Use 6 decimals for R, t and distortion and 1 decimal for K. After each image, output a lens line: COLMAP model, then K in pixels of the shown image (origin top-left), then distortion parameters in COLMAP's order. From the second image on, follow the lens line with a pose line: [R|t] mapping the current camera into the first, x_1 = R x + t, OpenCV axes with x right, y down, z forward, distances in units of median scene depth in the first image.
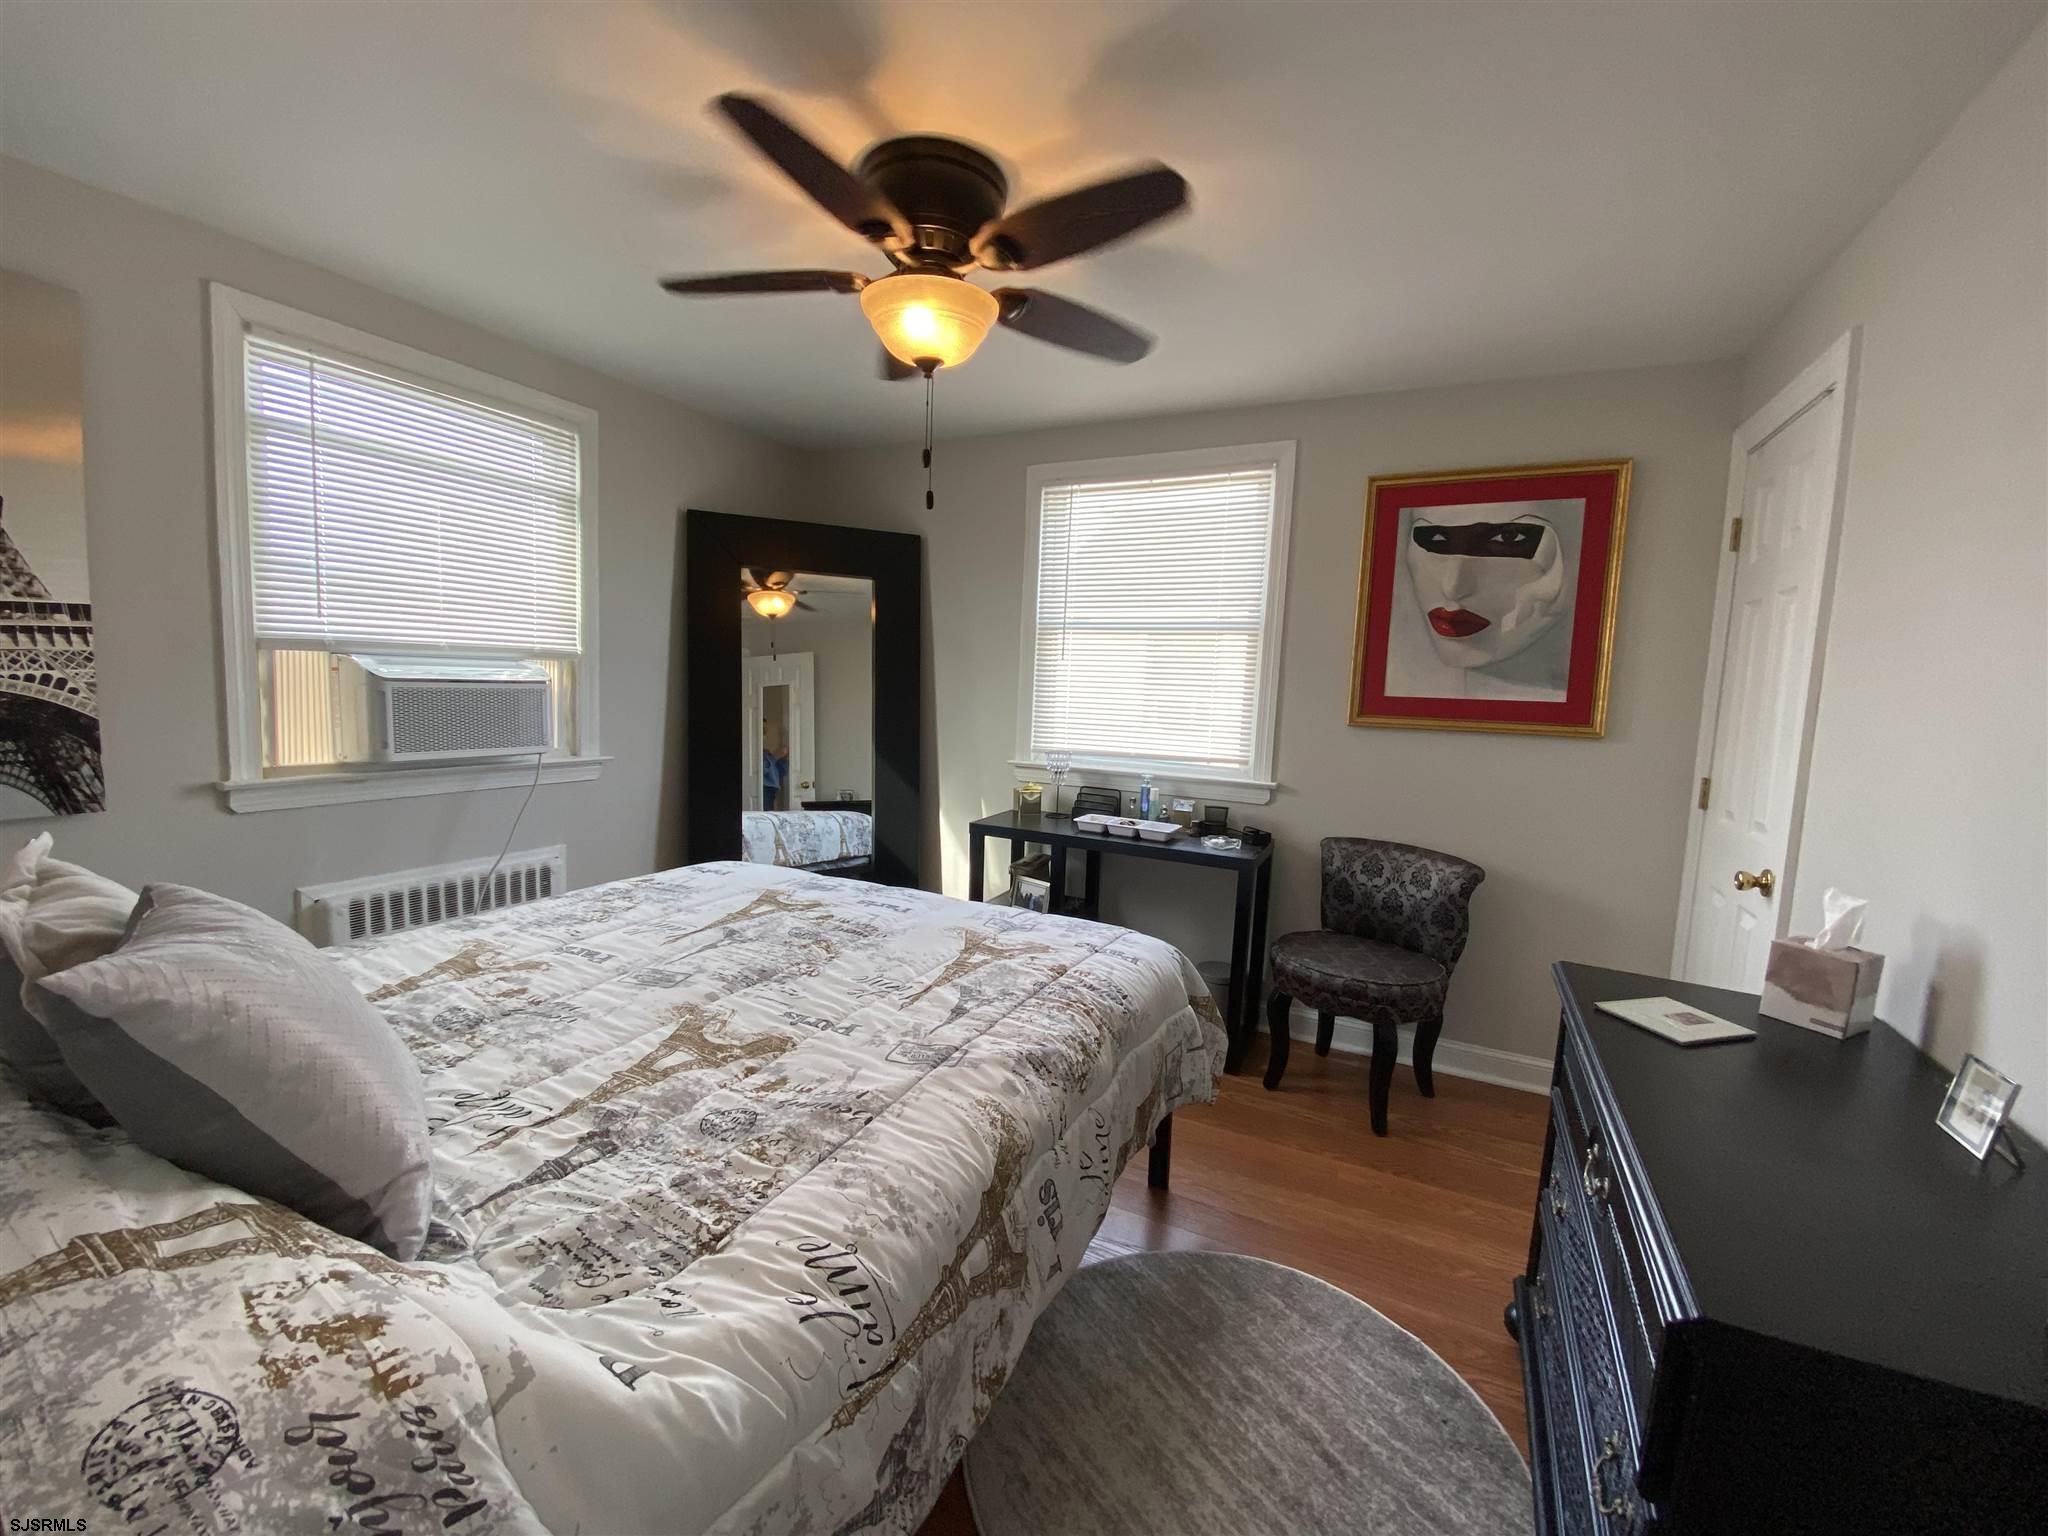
lens RADIAL K [[821.4, 0, 1031.2], [0, 821.4, 766.4], [0, 0, 1]] dist [-0.002663, -0.011836]
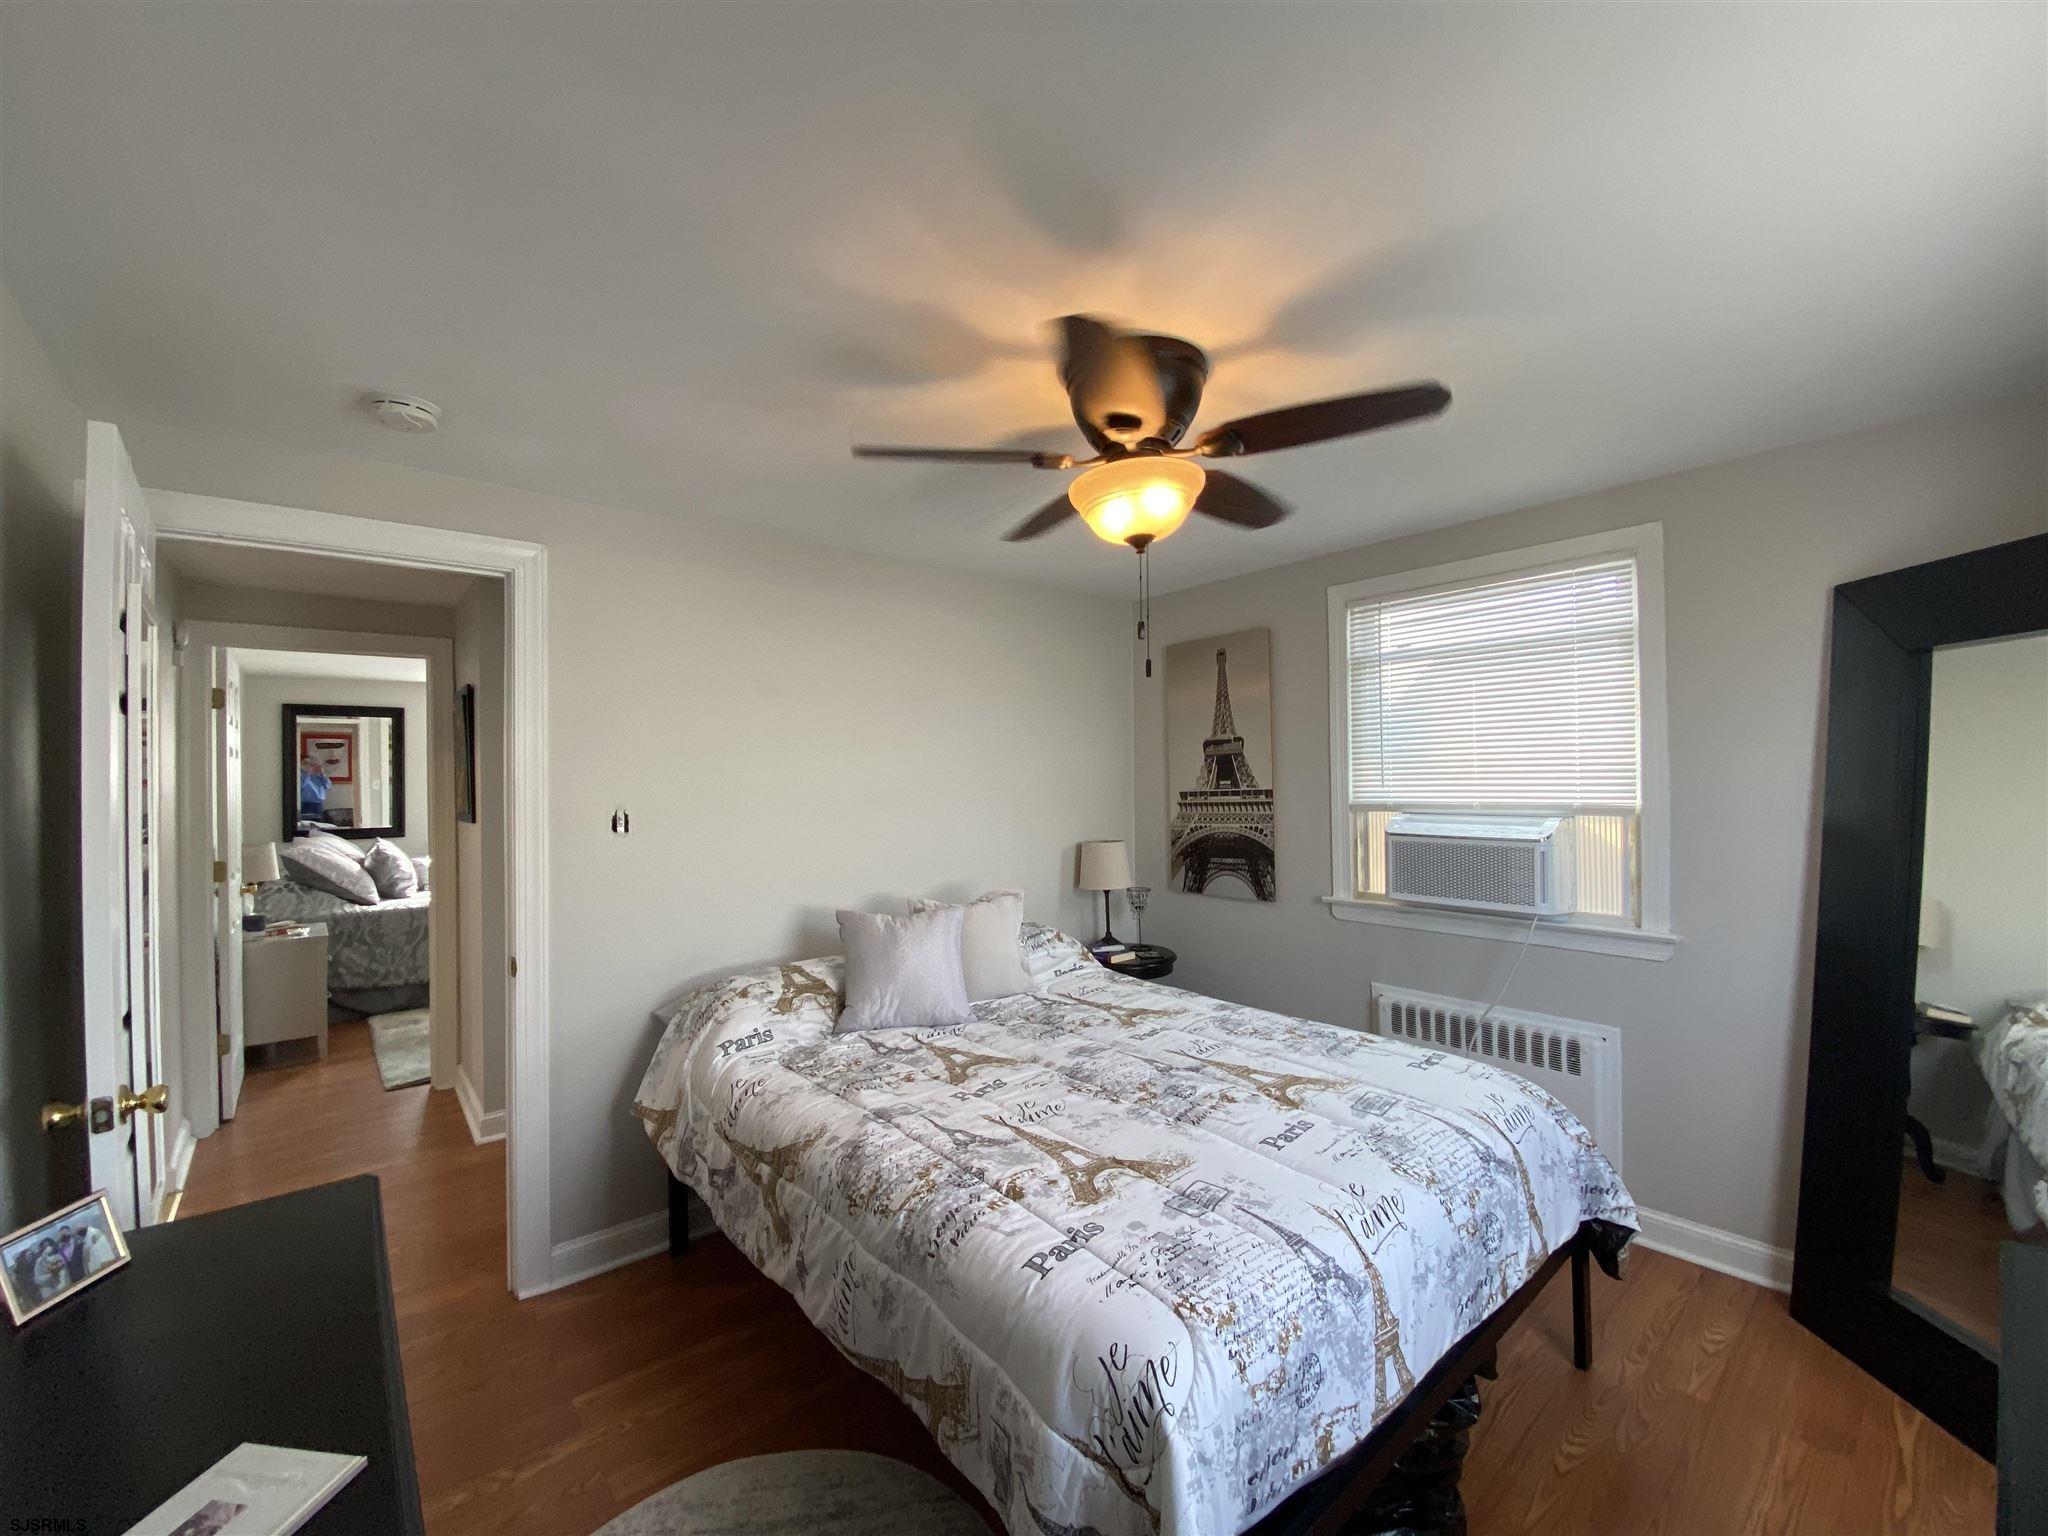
lens RADIAL K [[821.4, 0, 1031.2], [0, 821.4, 766.4], [0, 0, 1]] dist [-0.002663, -0.011836]
pose [[-0.405185, -0.049566, -0.912890, 0.788005], [-0.099127, 0.995024, -0.010028, -0.179860], [0.908845, 0.086429, -0.408082, 1.256362]]
